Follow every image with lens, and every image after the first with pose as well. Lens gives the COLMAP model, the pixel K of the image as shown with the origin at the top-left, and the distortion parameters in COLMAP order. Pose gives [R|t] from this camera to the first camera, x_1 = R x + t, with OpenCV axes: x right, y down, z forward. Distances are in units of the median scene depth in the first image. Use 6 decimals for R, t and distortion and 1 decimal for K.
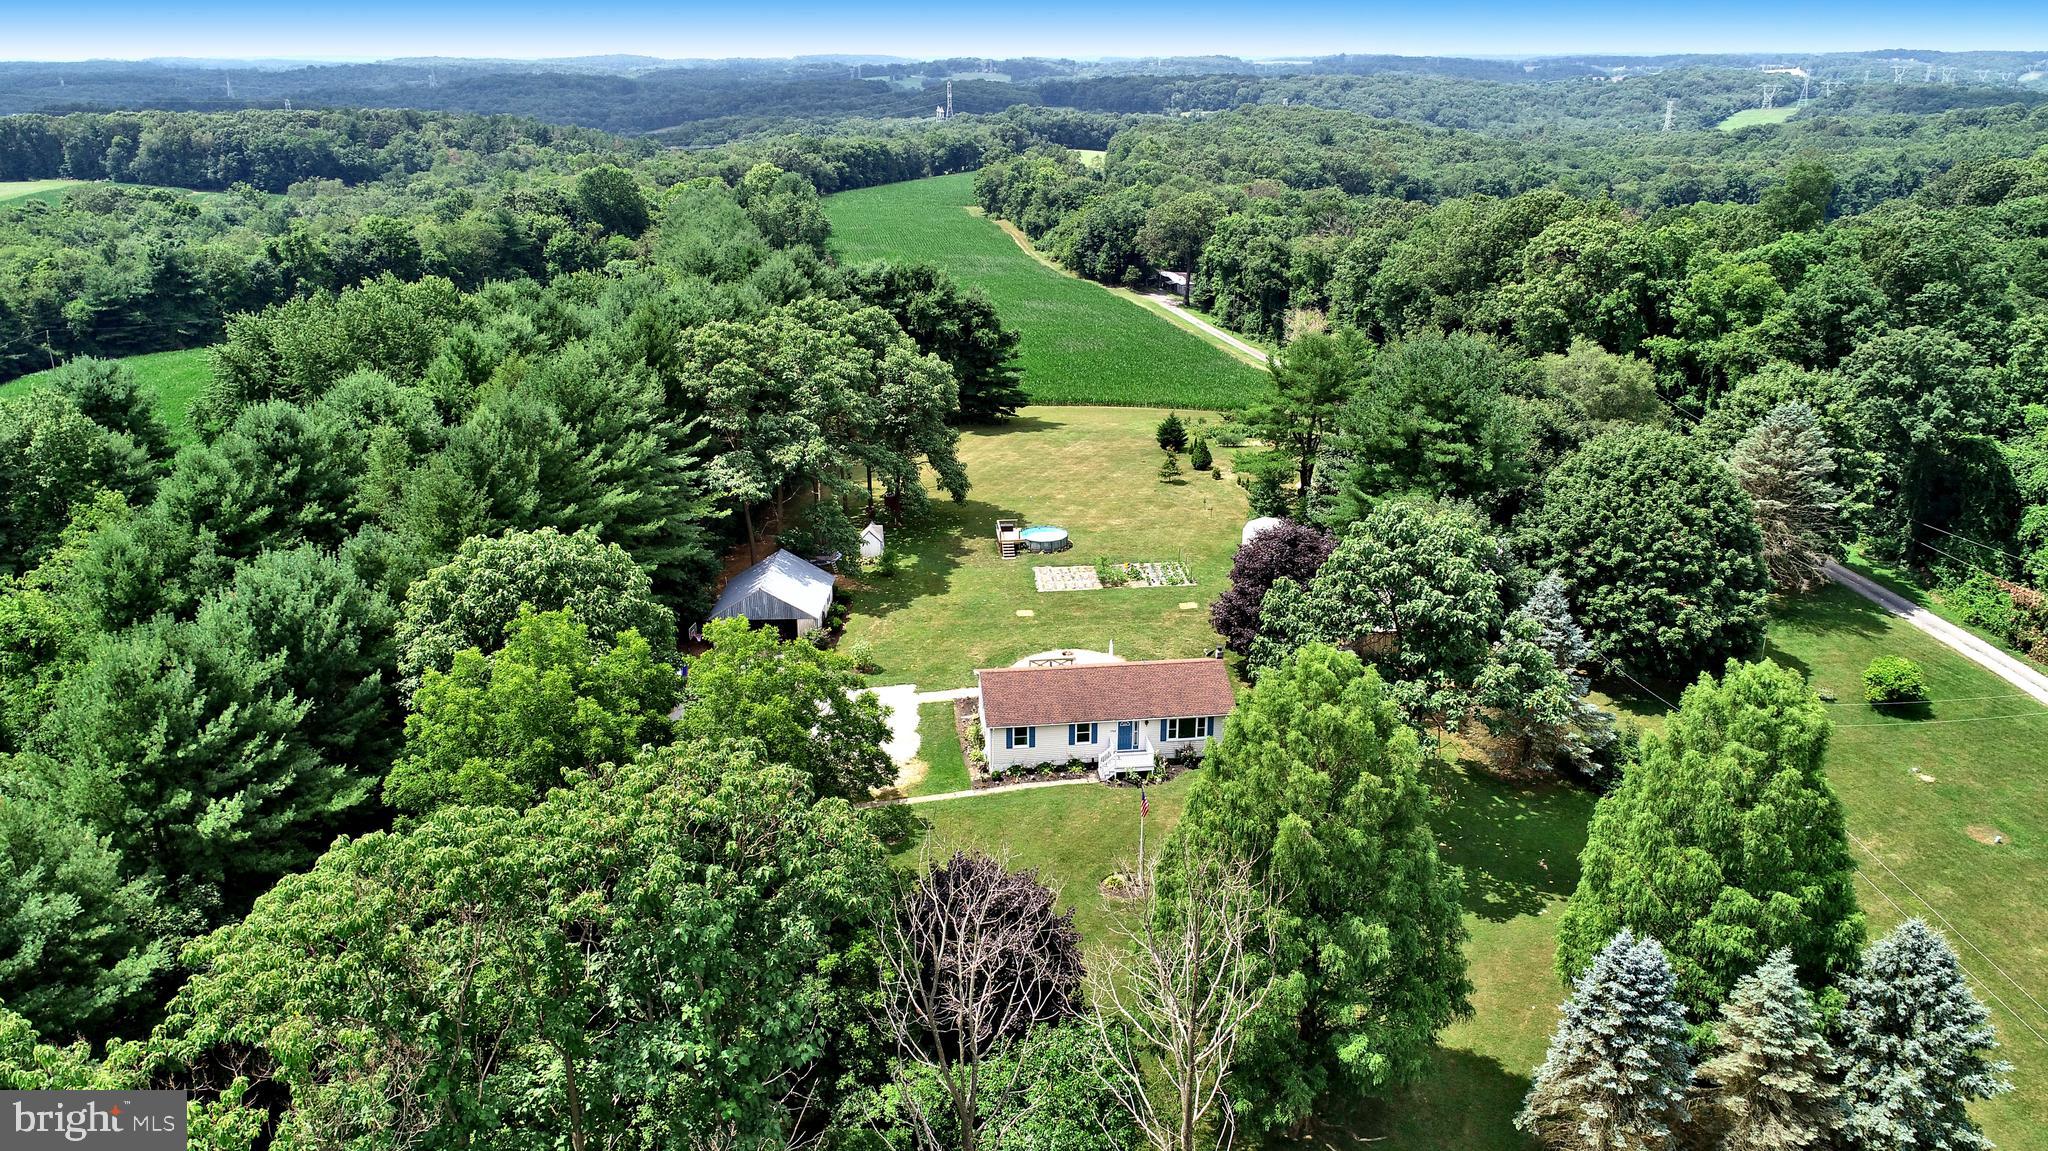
lens RADIAL K [[1392.1, 0, 1024.0], [0, 1392.1, 575.5], [0, 0, 1]] dist [-0.000226, -0.003421]
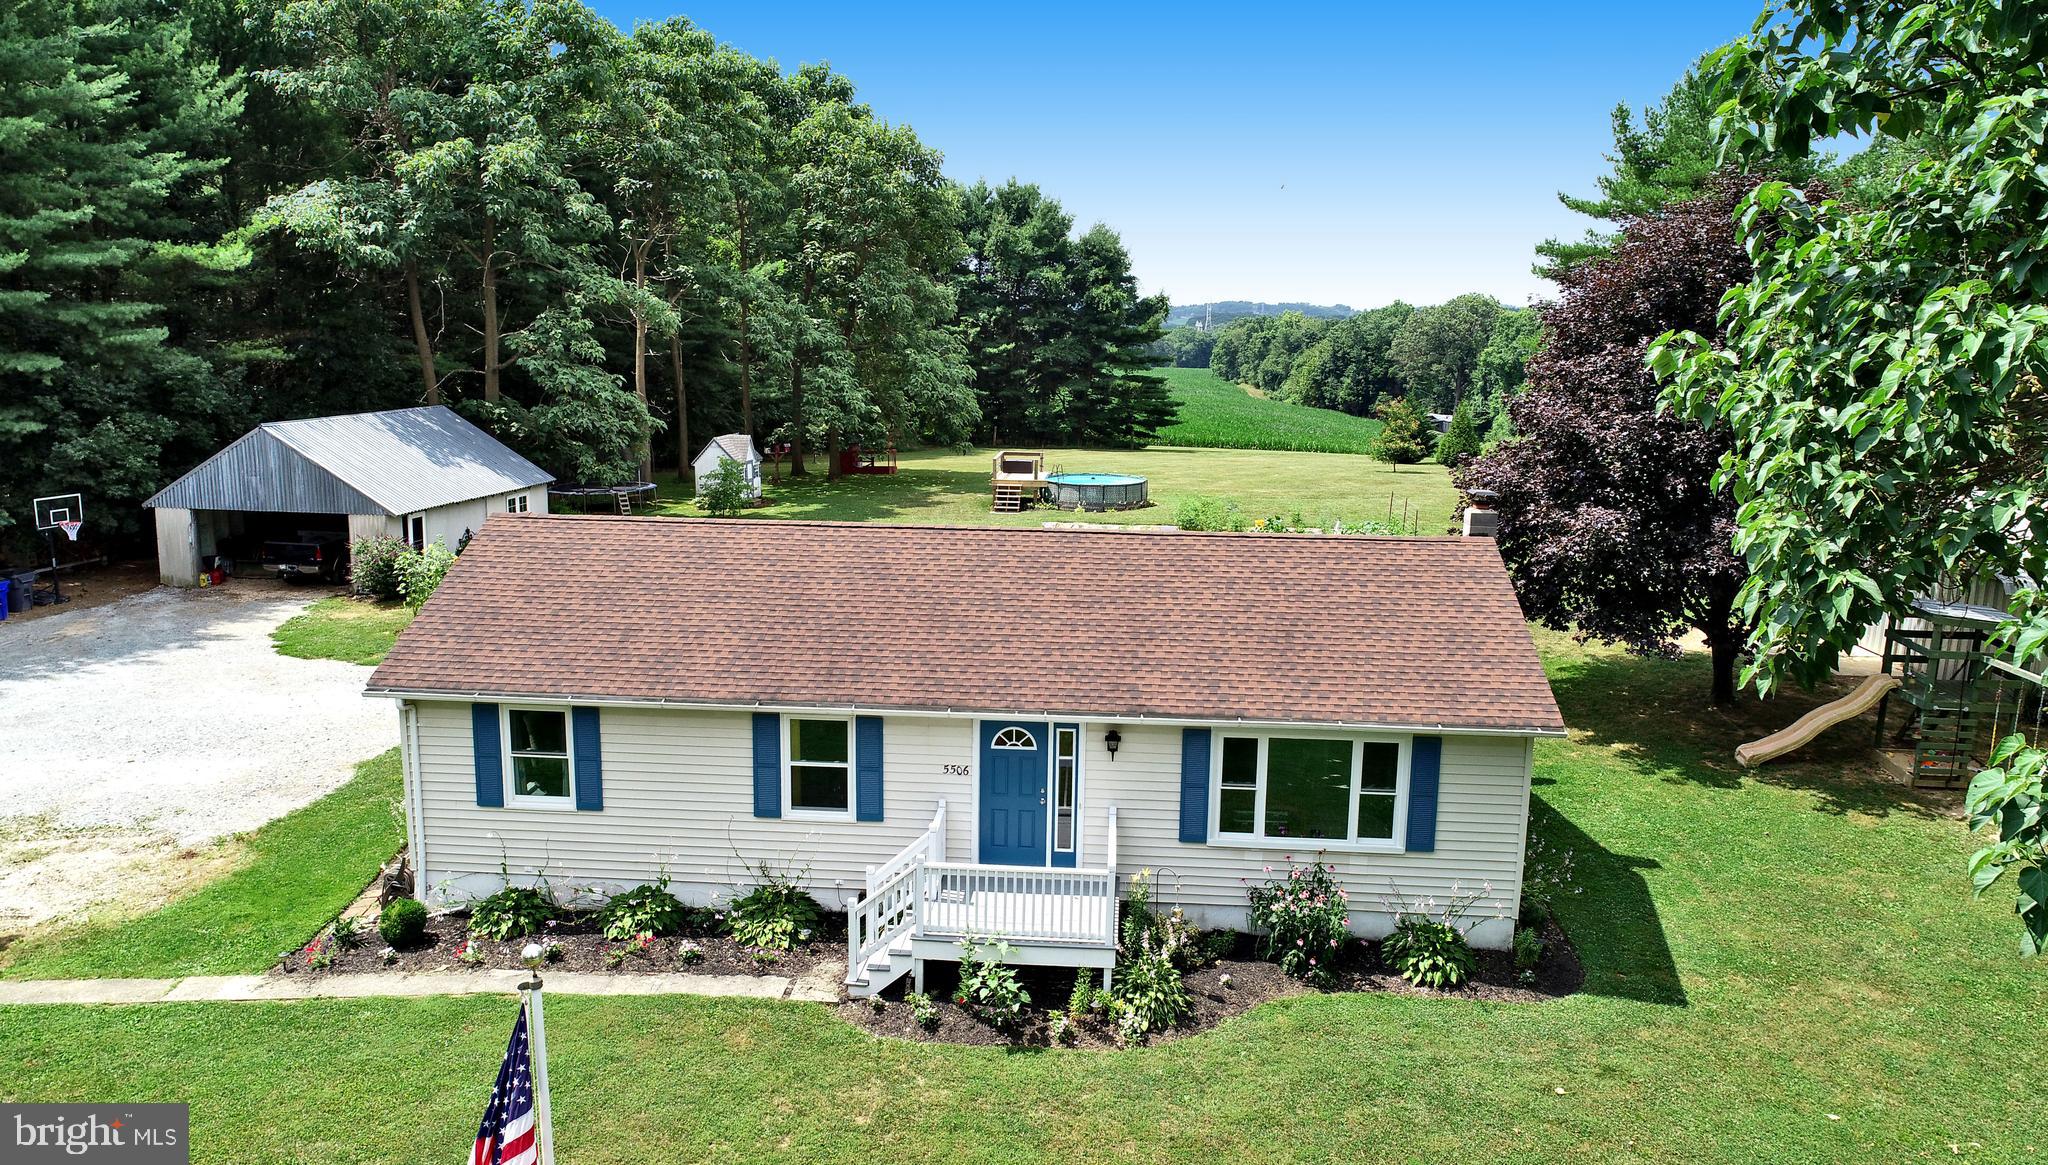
lens RADIAL K [[1423.9, 0, 1014.9], [0, 1423.9, 583.0], [0, 0, 1]] dist [-0.005770, 0.003781]
pose [[0.980929, 0.052903, -0.187028, 0.073363], [-0.083552, 0.983575, -0.160000, 0.076621], [0.175491, 0.172575, 0.969237, 0.508415]]
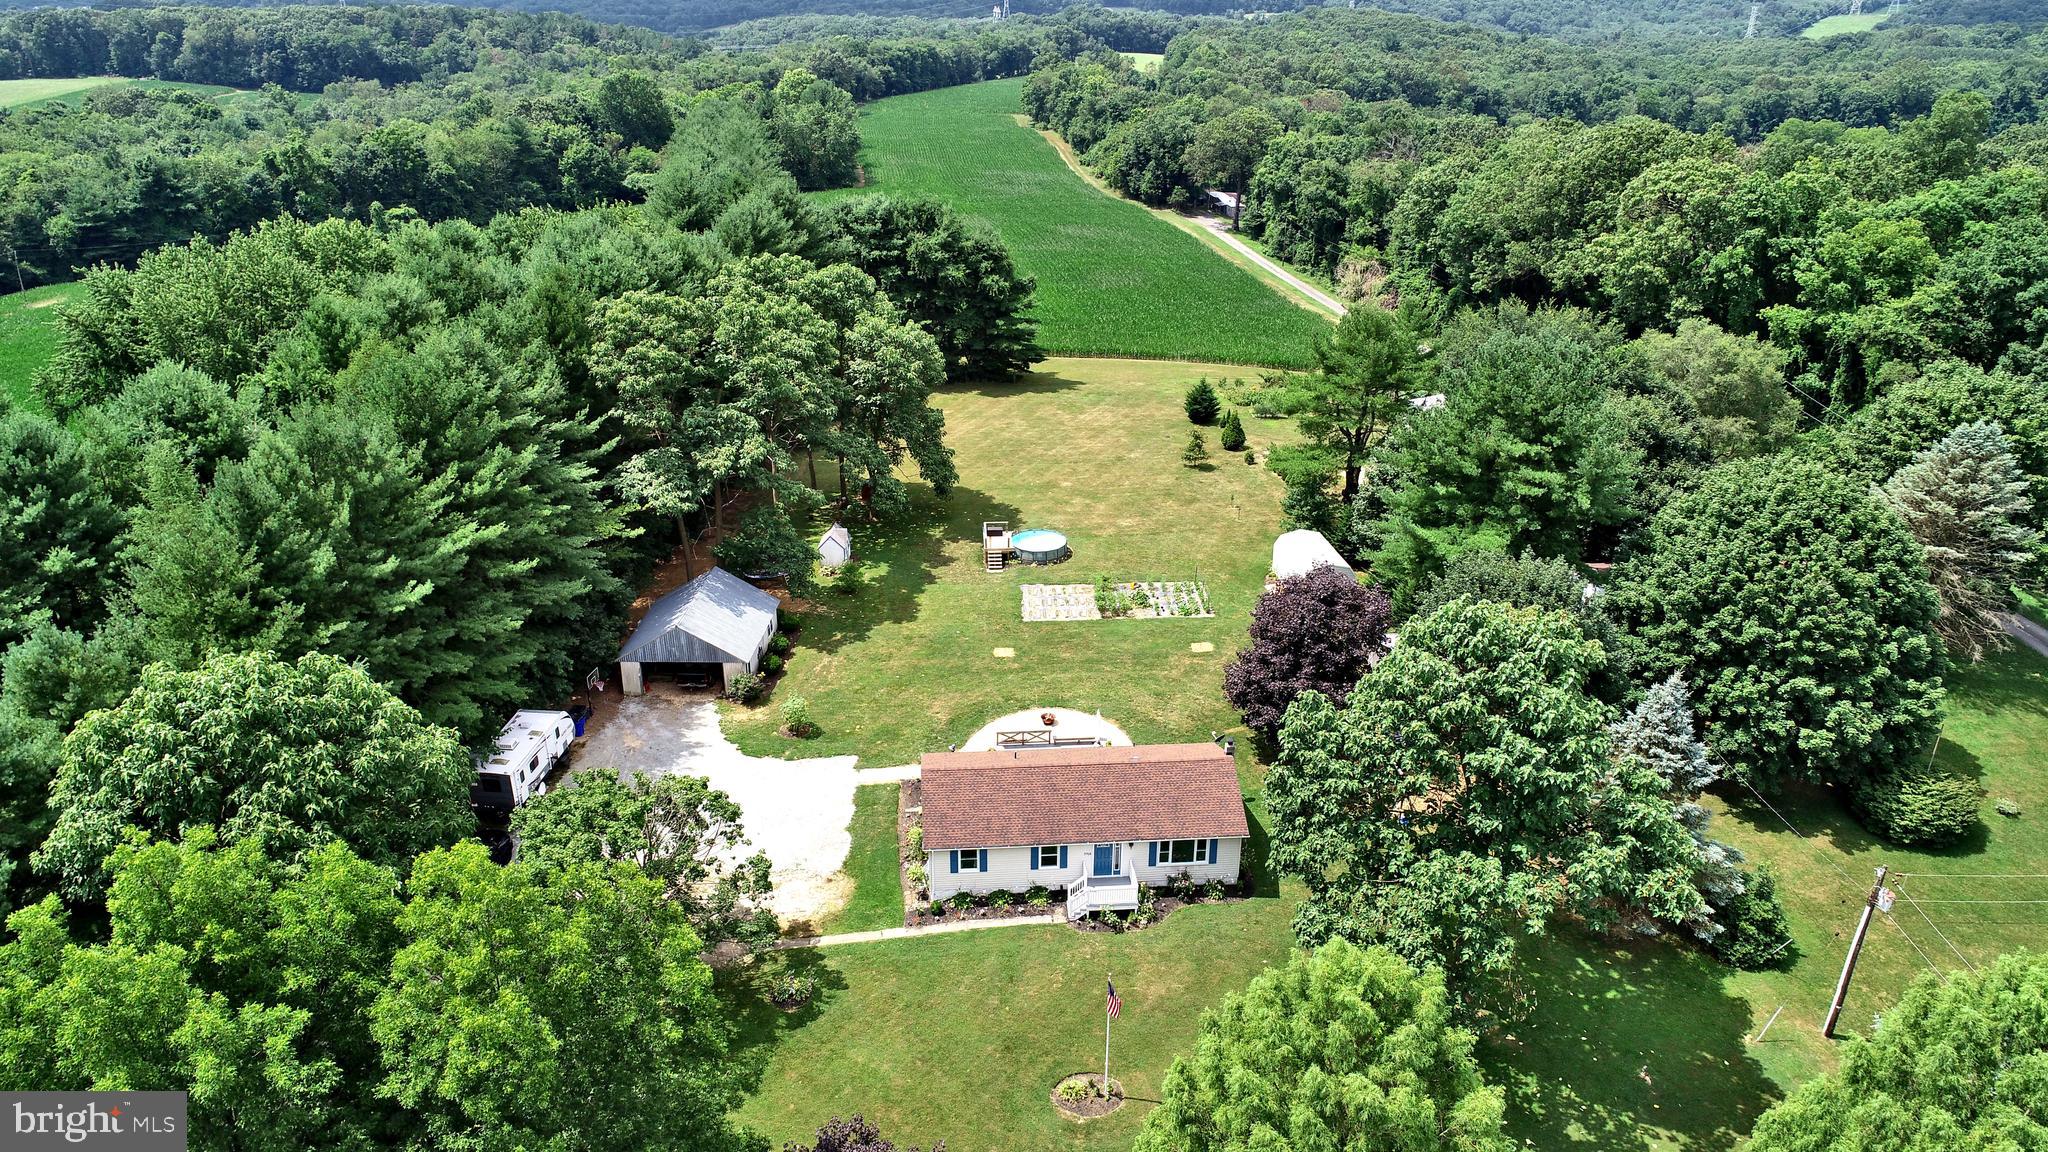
lens RADIAL K [[1358.9, 0, 1024.0], [0, 1358.9, 576.0], [0, 0, 1]] dist [-0.004375, 0.001721]
pose [[0.999032, 0.023150, -0.037407, 0.034633], [-0.020363, 0.997107, 0.073237, -0.064260], [0.038995, -0.072404, 0.996613, 0.162260]]
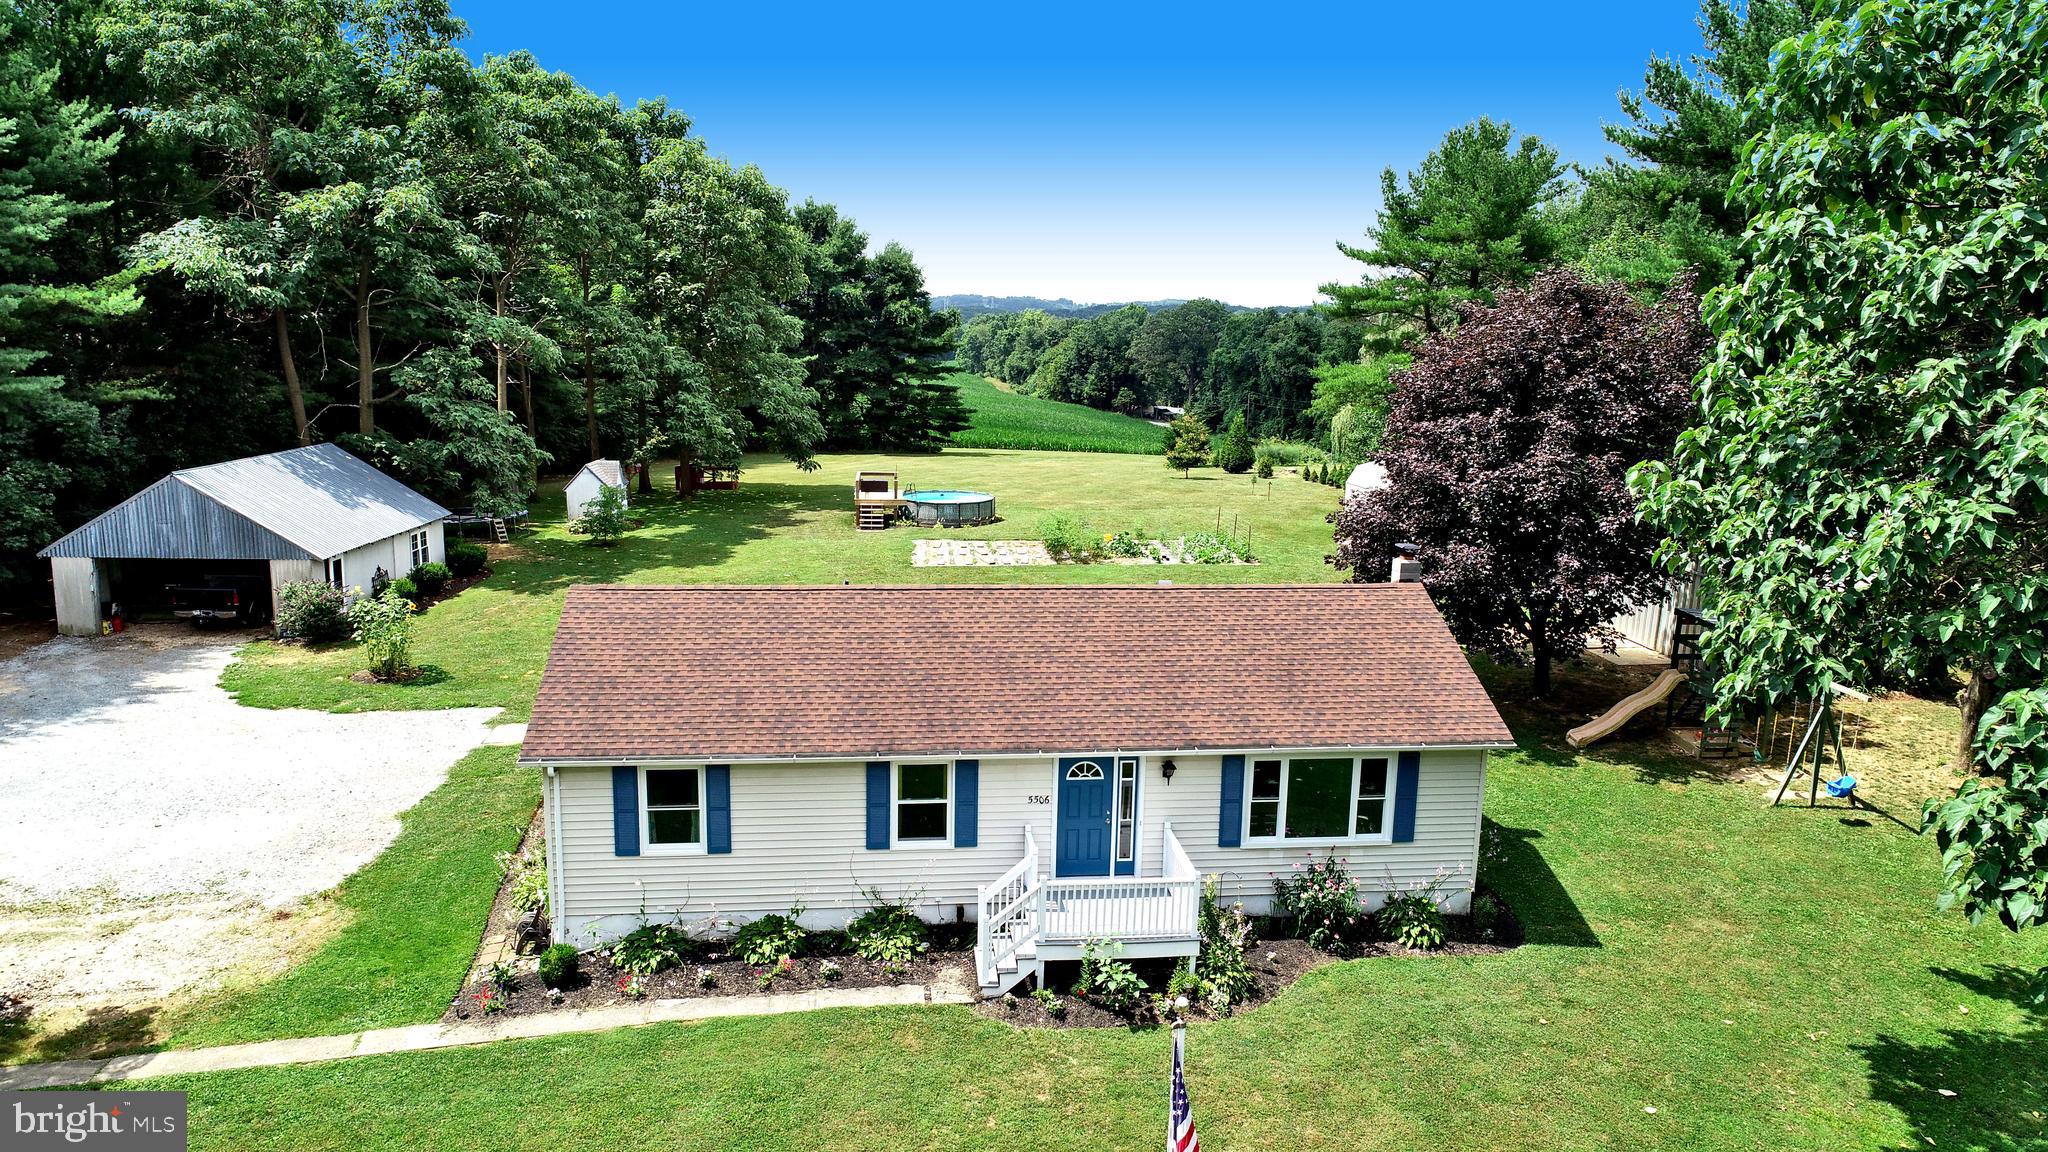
lens RADIAL K [[1358.9, 0, 1024.0], [0, 1358.9, 576.0], [0, 0, 1]] dist [-0.004375, 0.001721]
pose [[0.999683, 0.024913, 0.003537, 0.038567], [-0.024022, 0.986732, -0.160570, 0.072409], [-0.007491, 0.160434, 0.987018, 0.483027]]
